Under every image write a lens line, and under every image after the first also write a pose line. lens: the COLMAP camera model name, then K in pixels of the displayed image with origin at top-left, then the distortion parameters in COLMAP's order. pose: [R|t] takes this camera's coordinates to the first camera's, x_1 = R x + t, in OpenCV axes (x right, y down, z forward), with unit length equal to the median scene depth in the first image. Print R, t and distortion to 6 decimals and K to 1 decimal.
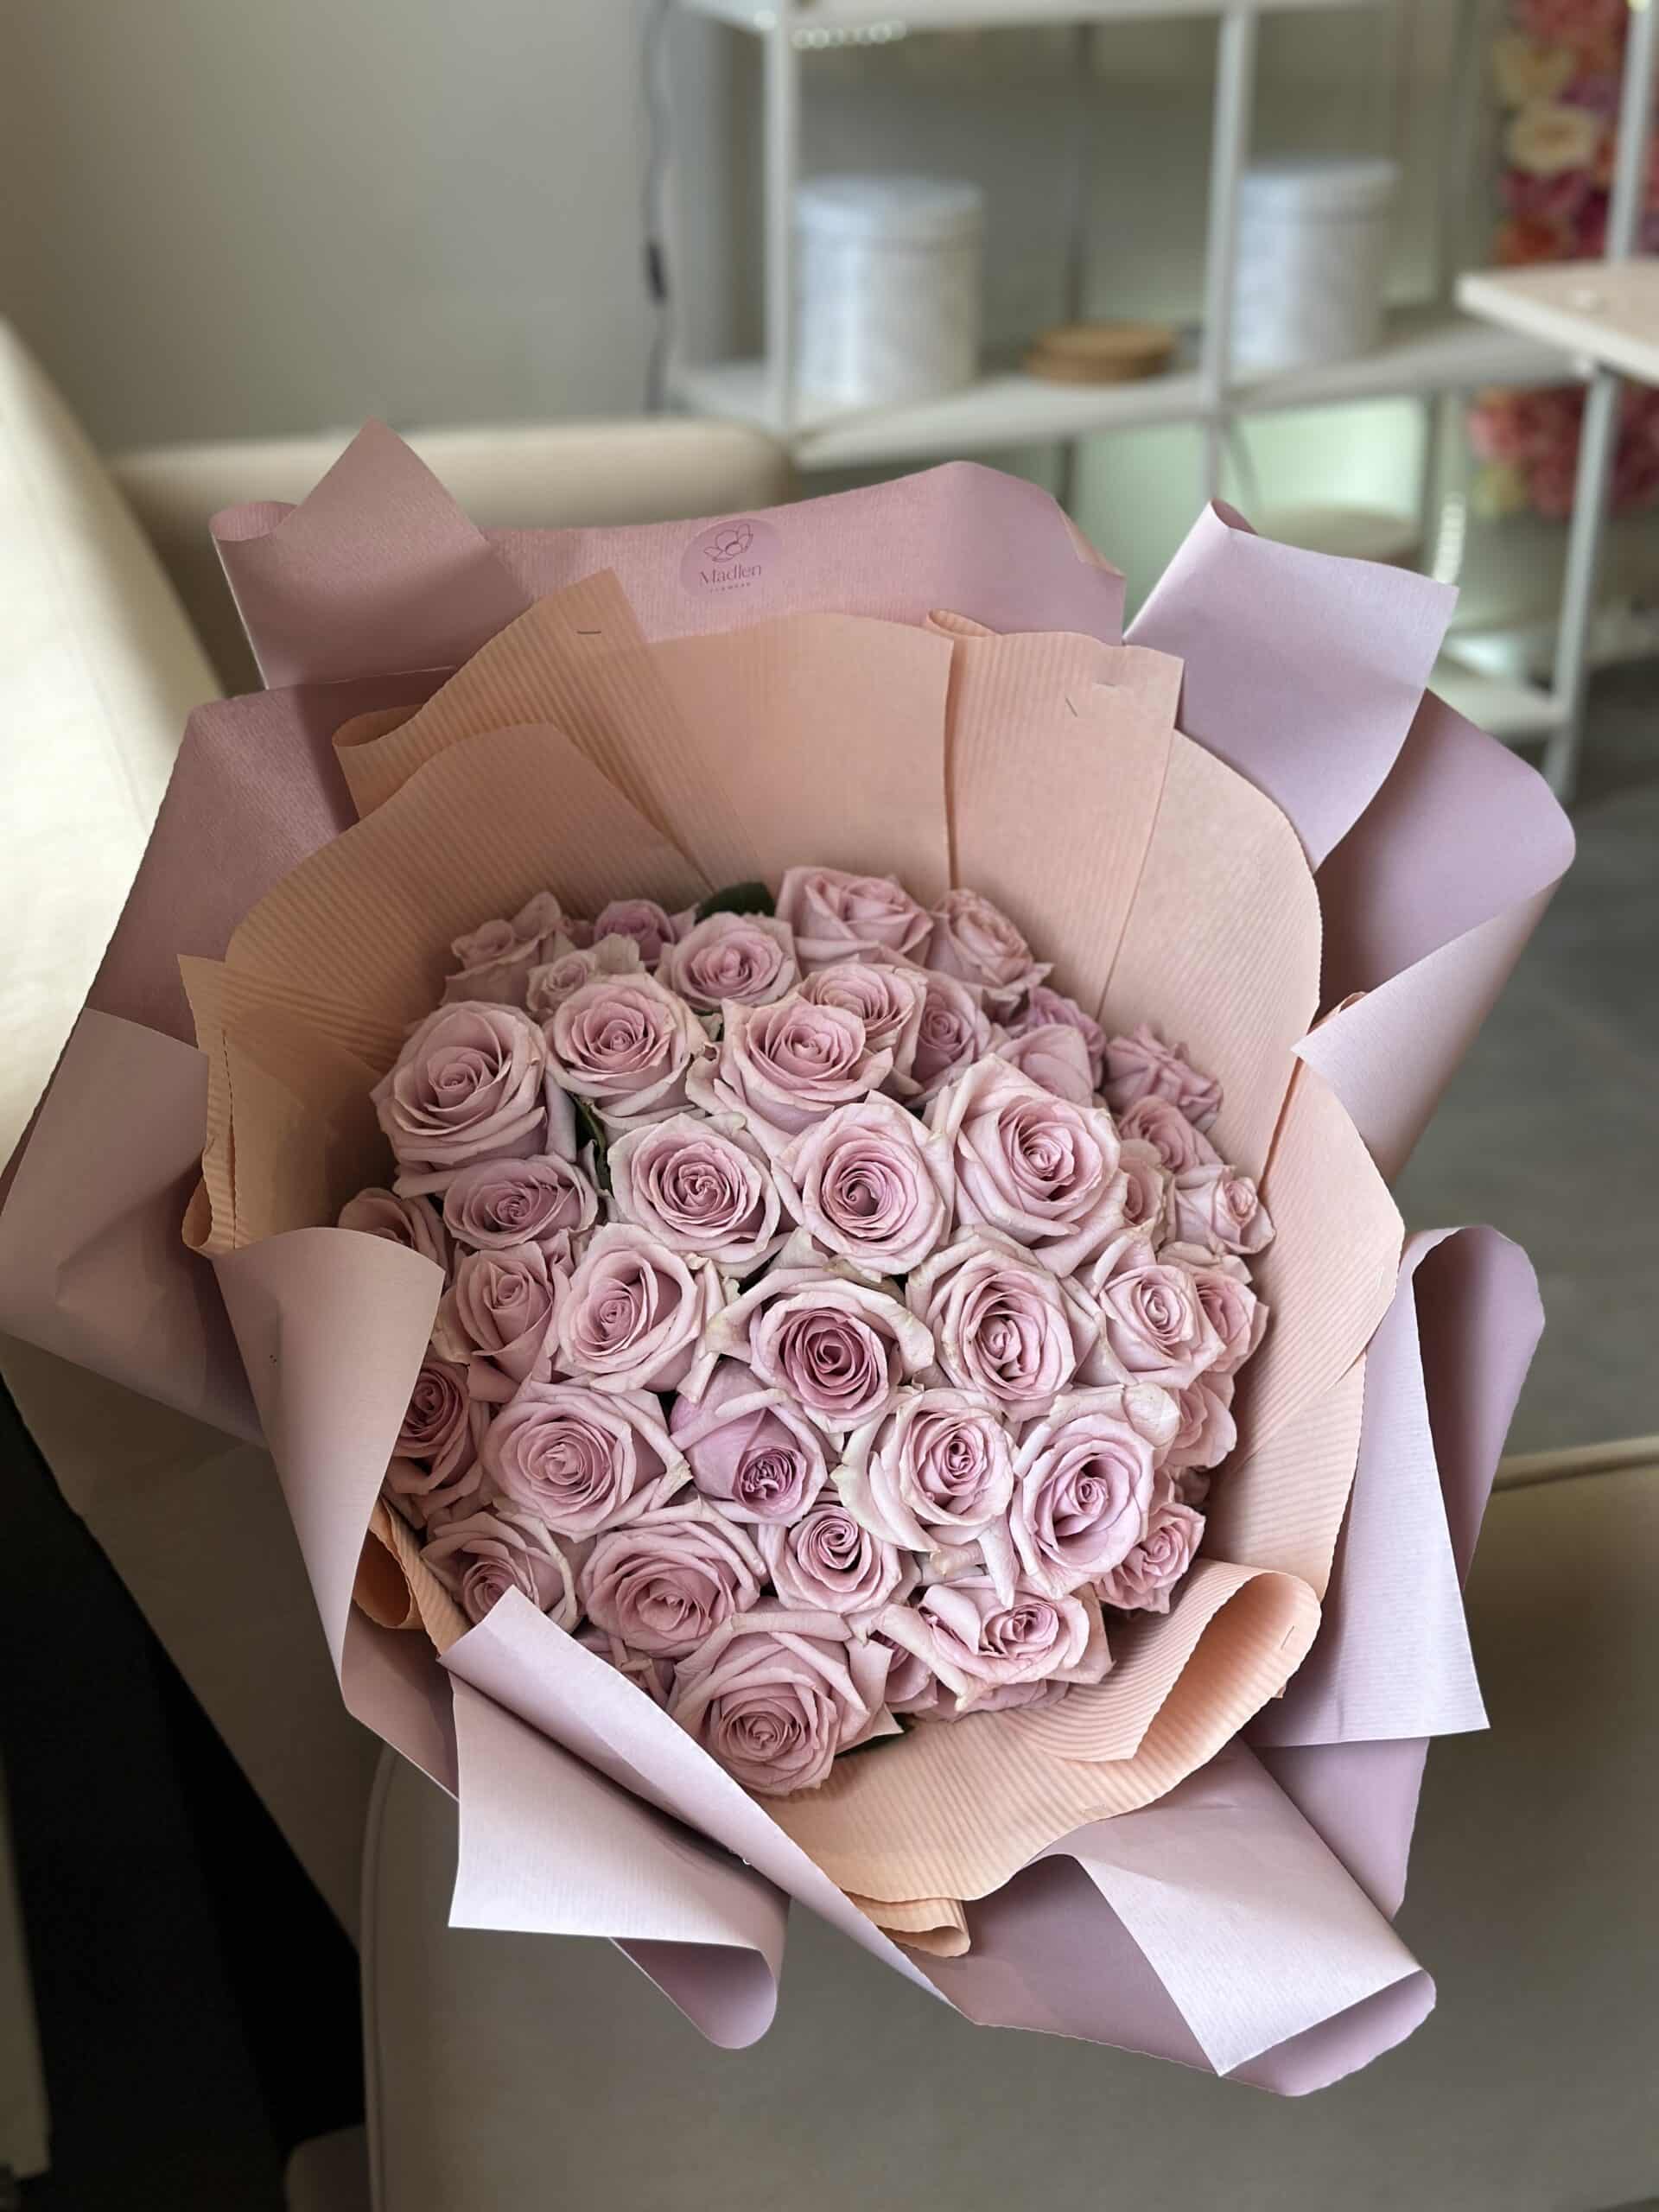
lens RADIAL K [[3129.4, 0, 829.5], [0, 3129.4, 1106.0], [0, 0, 1]] dist [-0.035054, 0.495170]
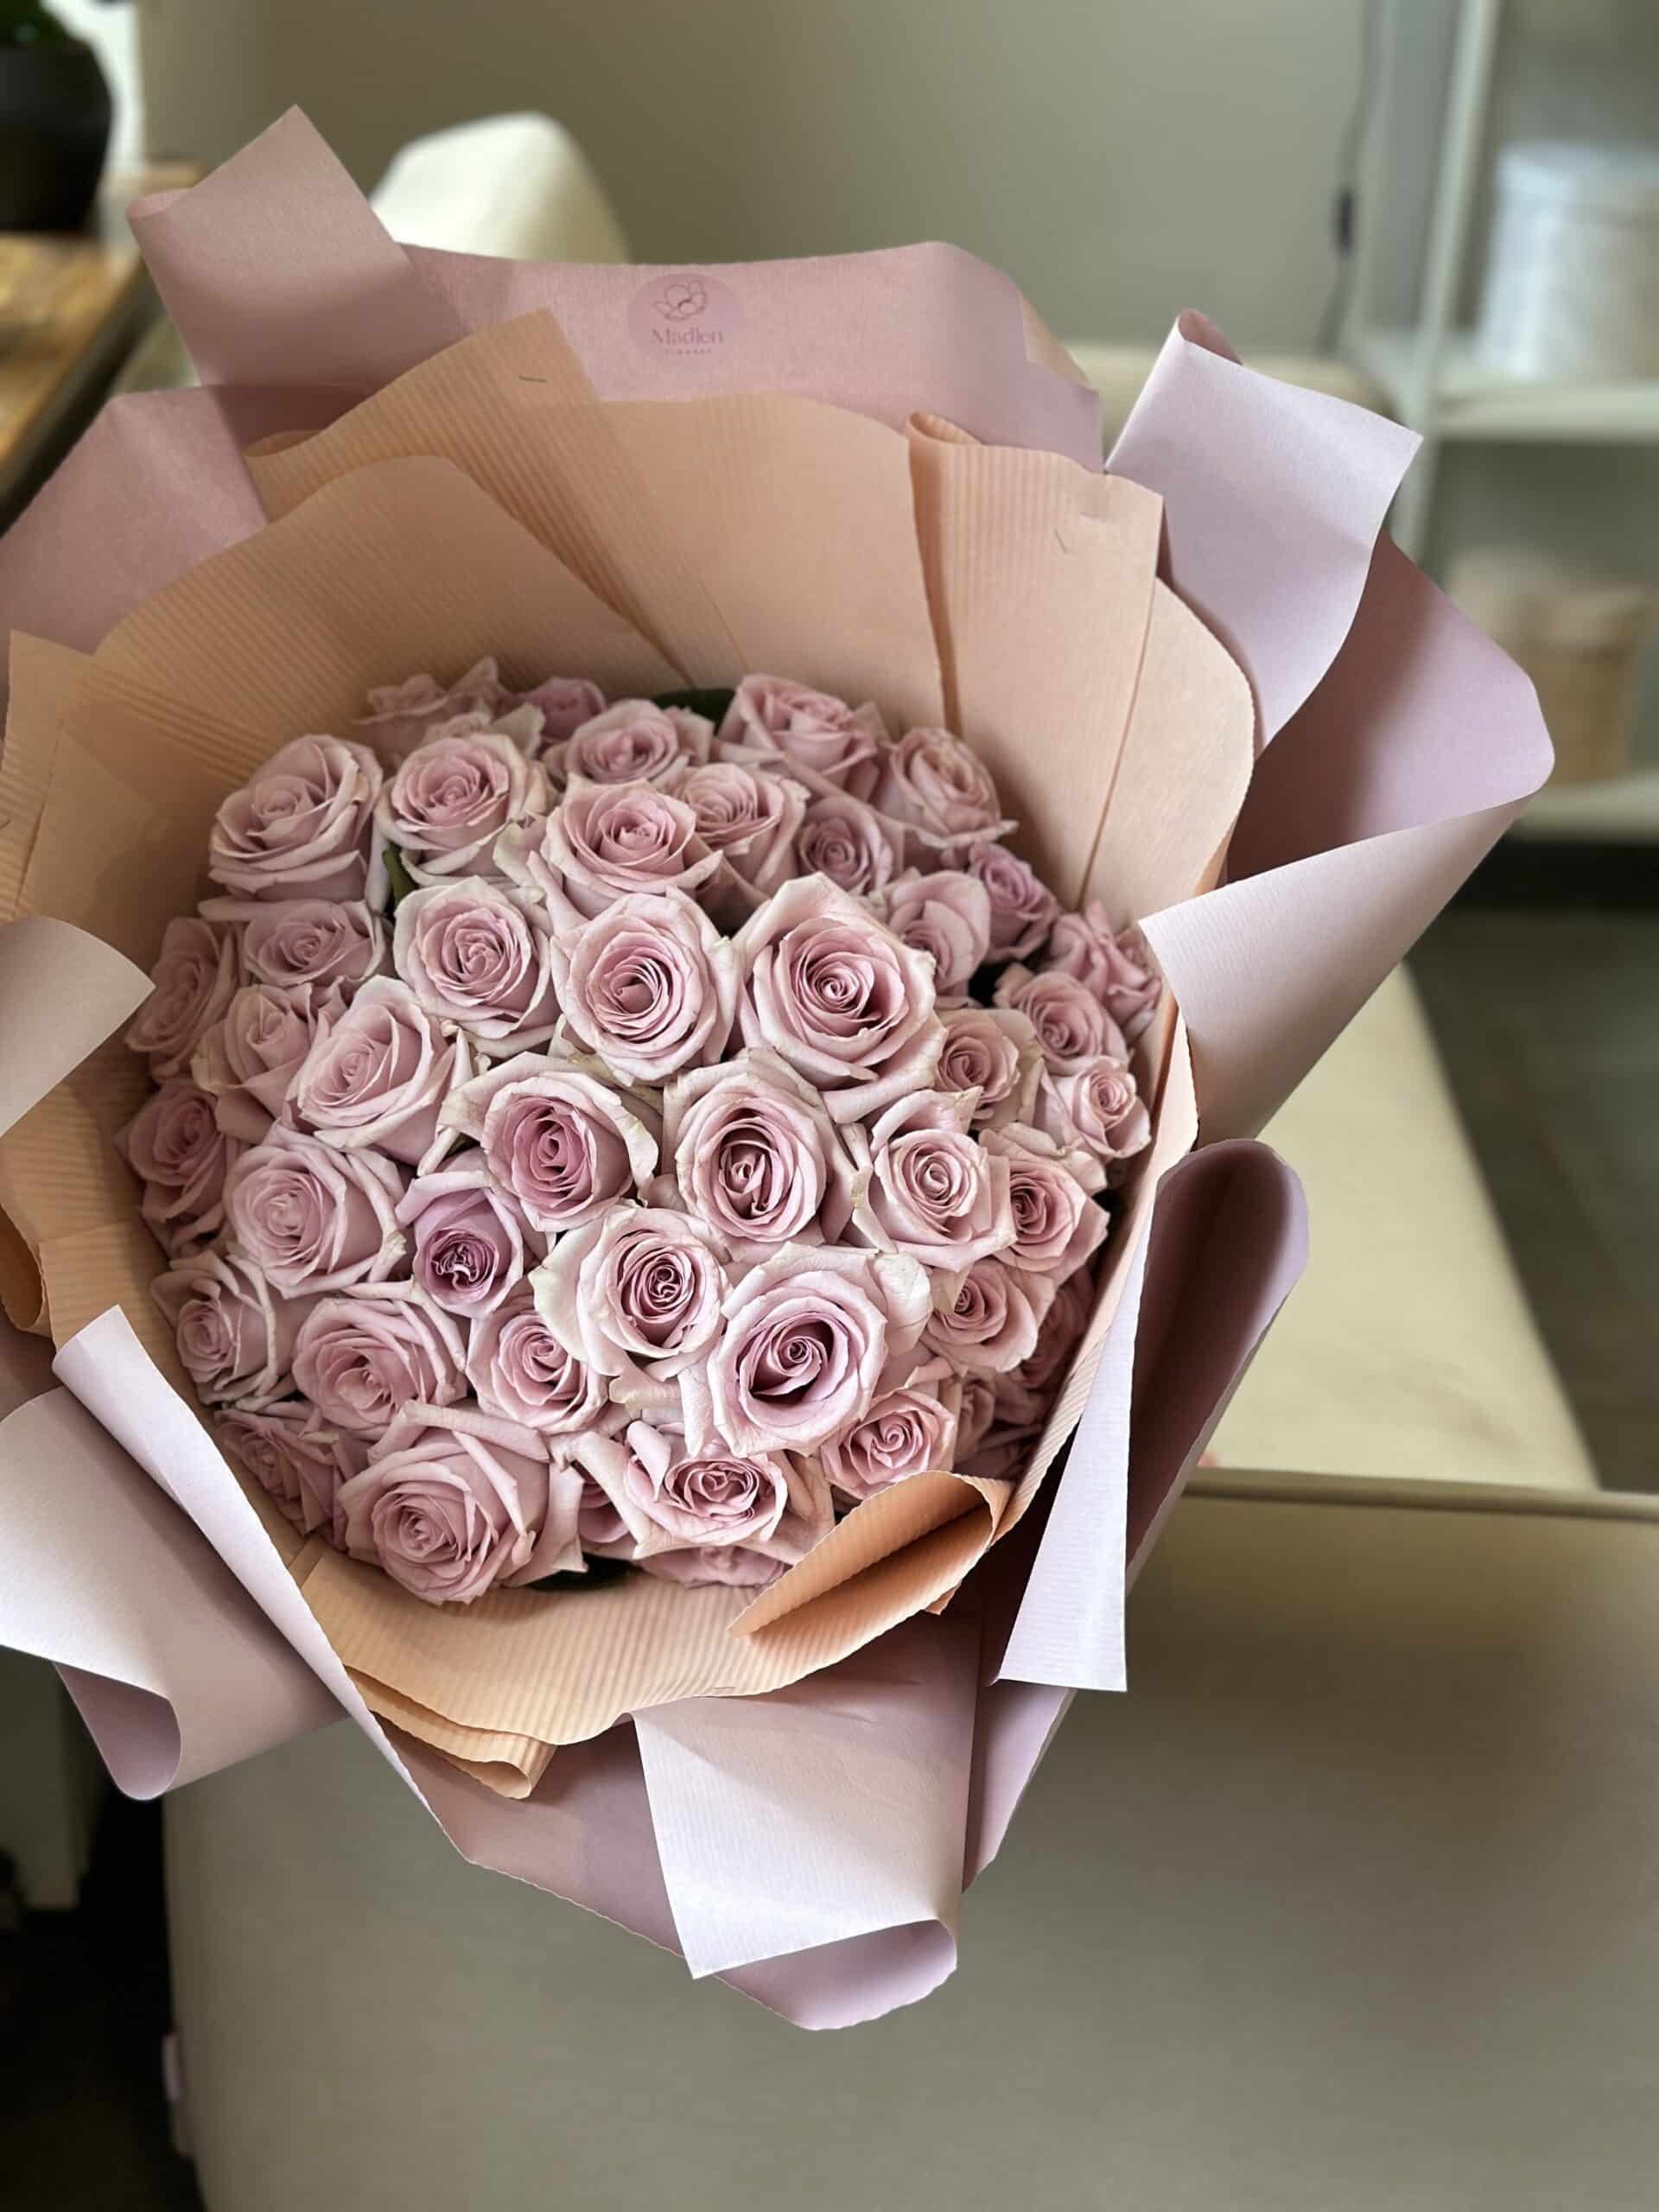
lens RADIAL K [[3160.9, 0, 829.5], [0, 3160.9, 1106.0], [0, 0, 1]] dist [0.079447, 0.016521]
pose [[0.948847, 0.179520, -0.259734, 0.313633], [-0.181429, 0.983260, 0.016813, 0.034884], [0.258404, 0.031170, 0.965534, 0.103311]]
